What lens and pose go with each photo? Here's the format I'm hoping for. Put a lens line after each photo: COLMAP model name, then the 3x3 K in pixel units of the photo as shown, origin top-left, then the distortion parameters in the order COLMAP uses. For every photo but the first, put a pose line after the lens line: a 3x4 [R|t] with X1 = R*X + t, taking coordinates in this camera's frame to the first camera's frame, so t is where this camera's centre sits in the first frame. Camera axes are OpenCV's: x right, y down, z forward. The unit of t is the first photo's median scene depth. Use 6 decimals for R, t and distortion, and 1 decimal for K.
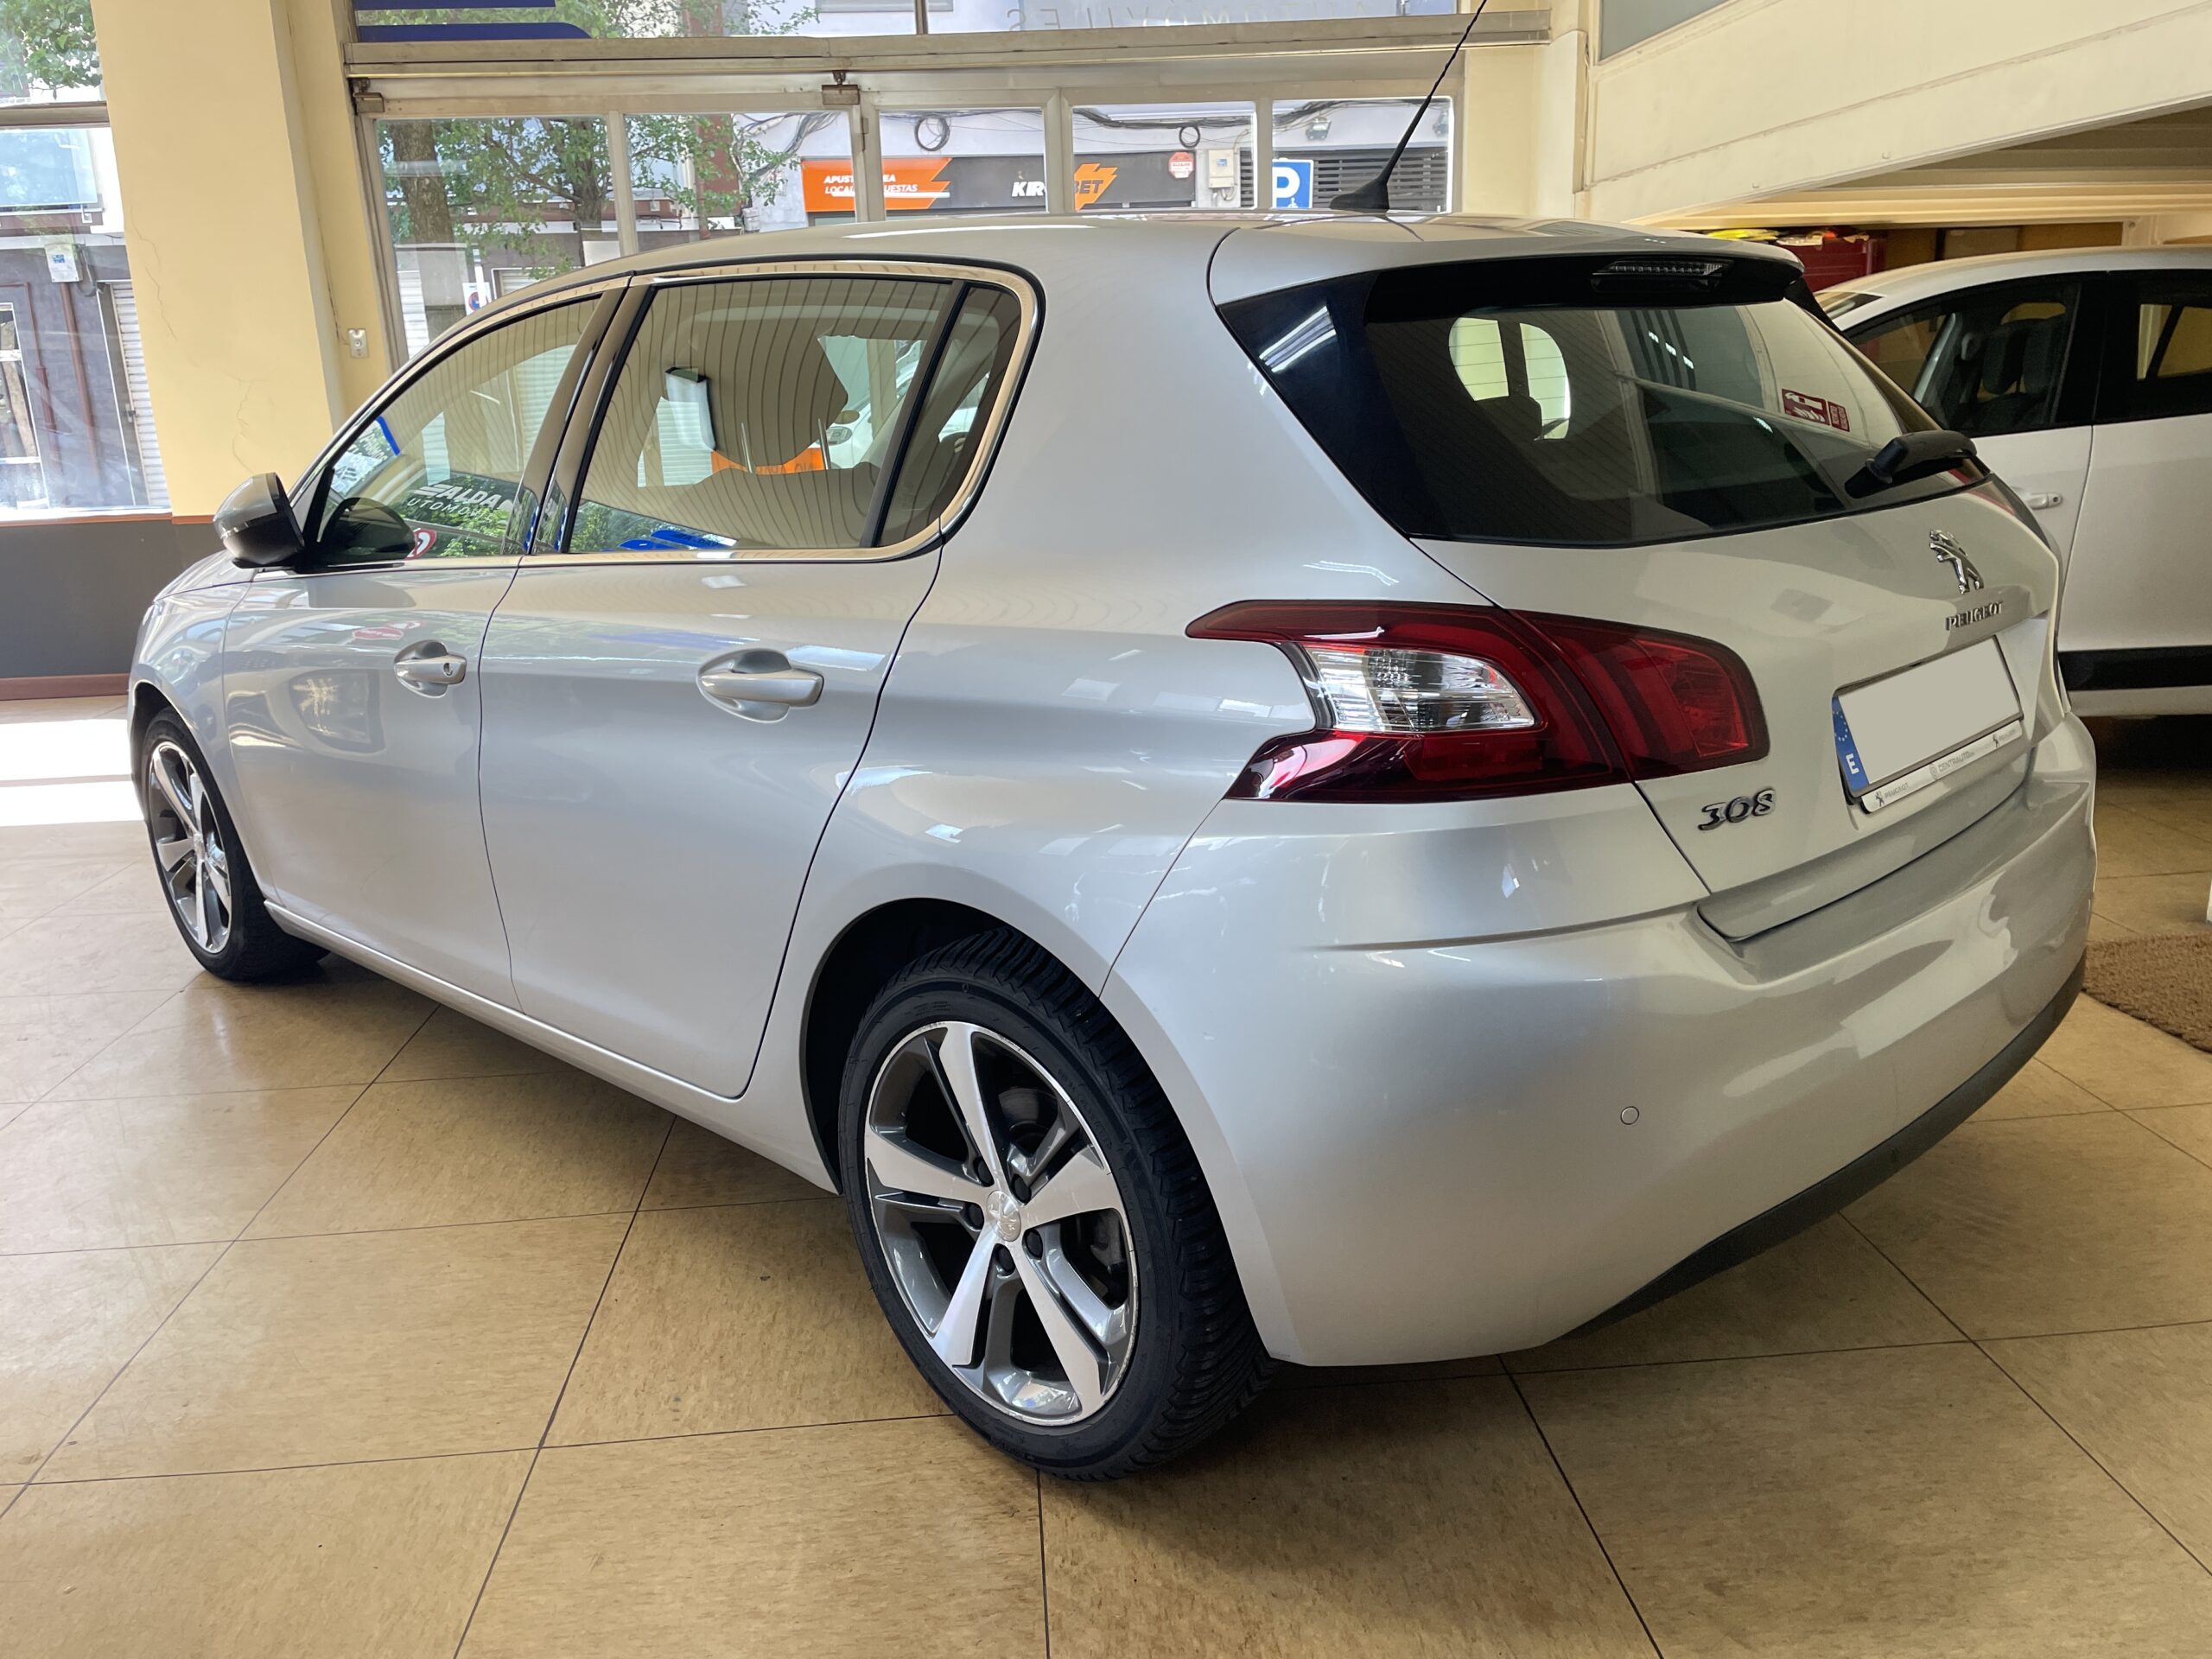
lens RADIAL K [[1701.7, 0, 1106.0], [0, 1701.7, 829.5], [0, 0, 1]] dist [0.092889, -0.129280]
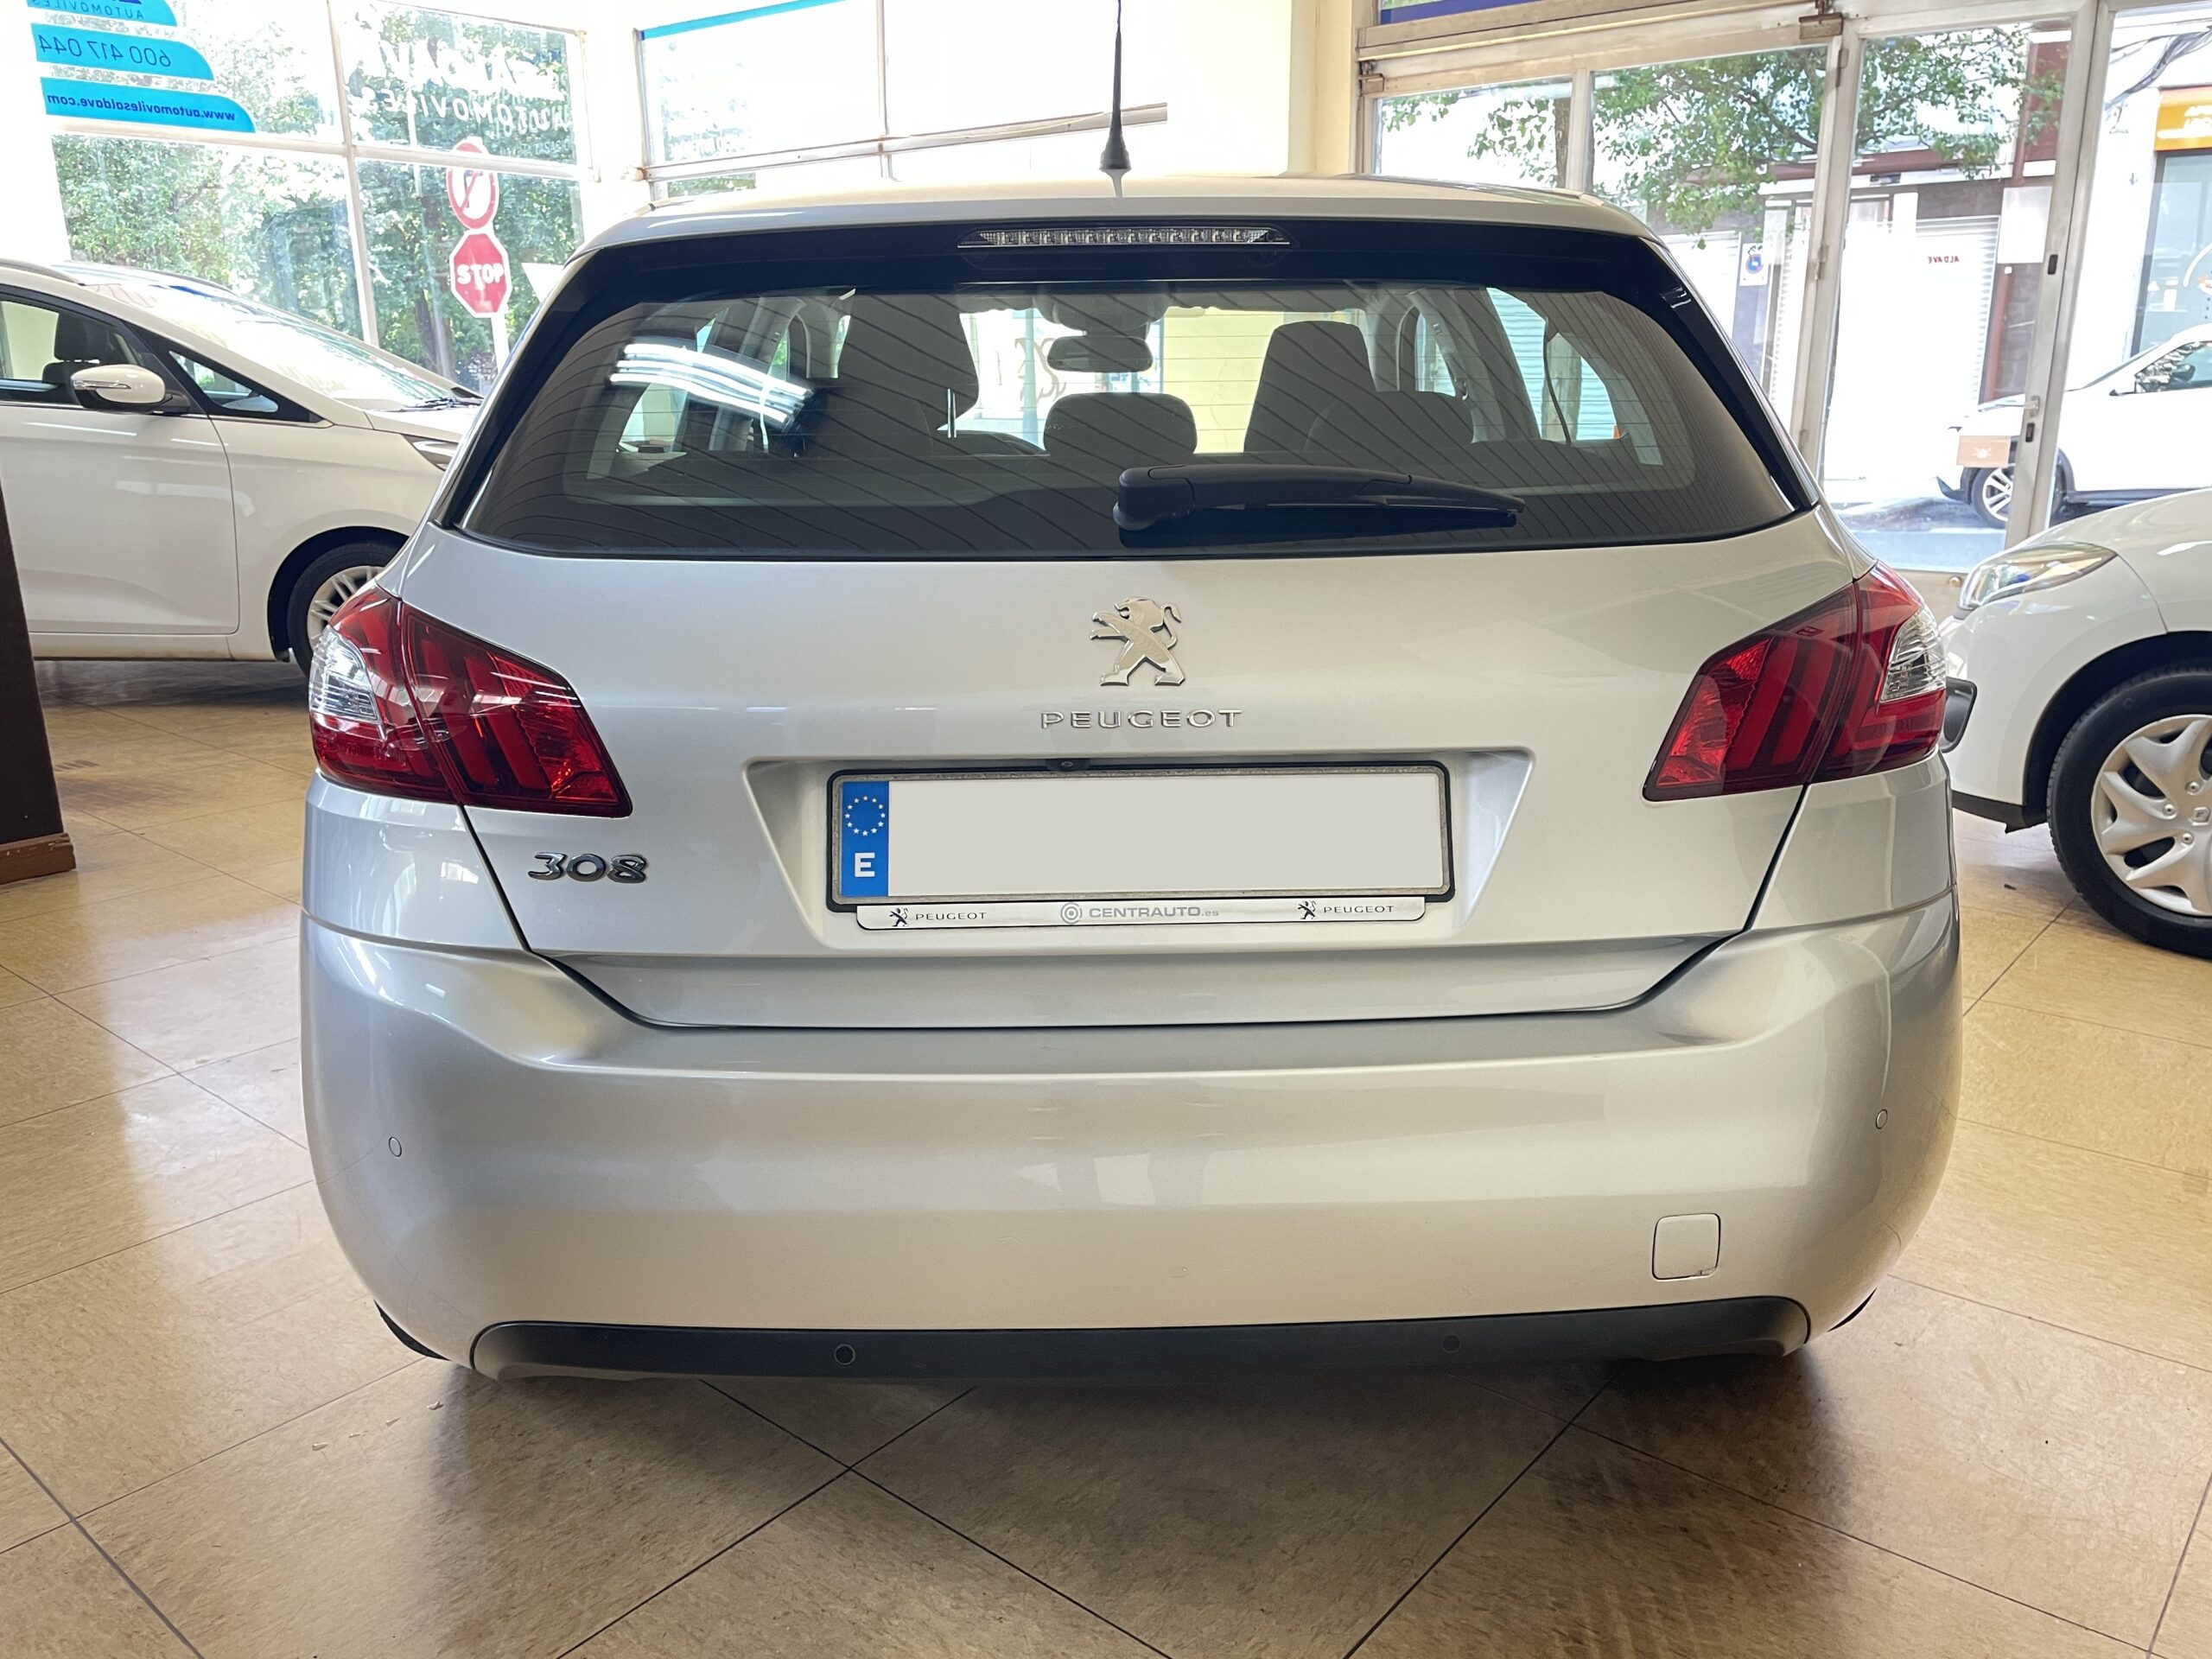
lens RADIAL K [[1701.7, 0, 1106.0], [0, 1701.7, 829.5], [0, 0, 1]] dist [0.092889, -0.129280]
pose [[0.707474, 0.210804, -0.674568, 0.845790], [-0.195531, 0.975605, 0.099809, -0.125916], [0.679152, 0.061287, 0.731434, 0.394714]]
